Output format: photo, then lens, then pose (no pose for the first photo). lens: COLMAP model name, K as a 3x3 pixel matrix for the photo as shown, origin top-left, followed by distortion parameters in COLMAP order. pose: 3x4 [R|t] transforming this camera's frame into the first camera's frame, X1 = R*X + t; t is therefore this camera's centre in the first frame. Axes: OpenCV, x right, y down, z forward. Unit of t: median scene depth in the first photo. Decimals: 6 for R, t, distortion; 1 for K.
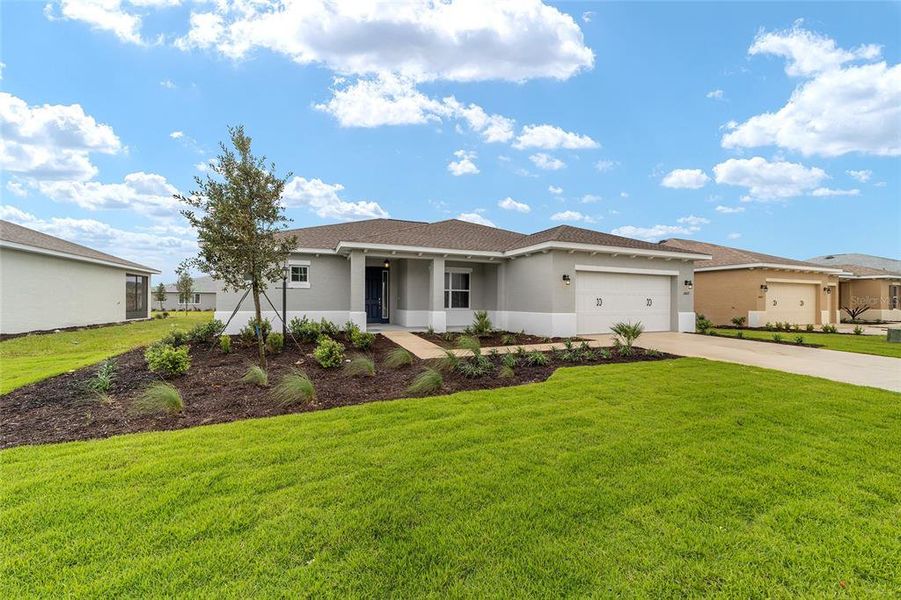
lens RADIAL K [[344.5, 0, 446.7], [0, 344.5, 300.6], [0, 0, 1]] dist [-0.001013, 0.000174]
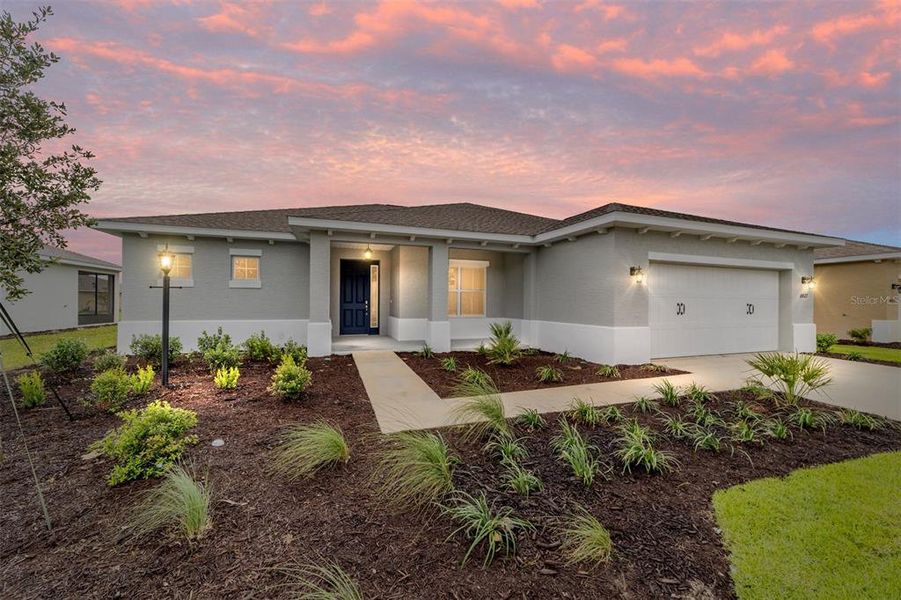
lens RADIAL K [[342.7, 0, 447.7], [0, 342.7, 298.0], [0, 0, 1]] dist [-0.001449, -0.000119]
pose [[0.998829, 0.001747, -0.048340, 0.025037], [-0.002186, 0.999957, -0.009042, -0.008929], [0.048323, 0.009138, 0.998790, 0.299054]]
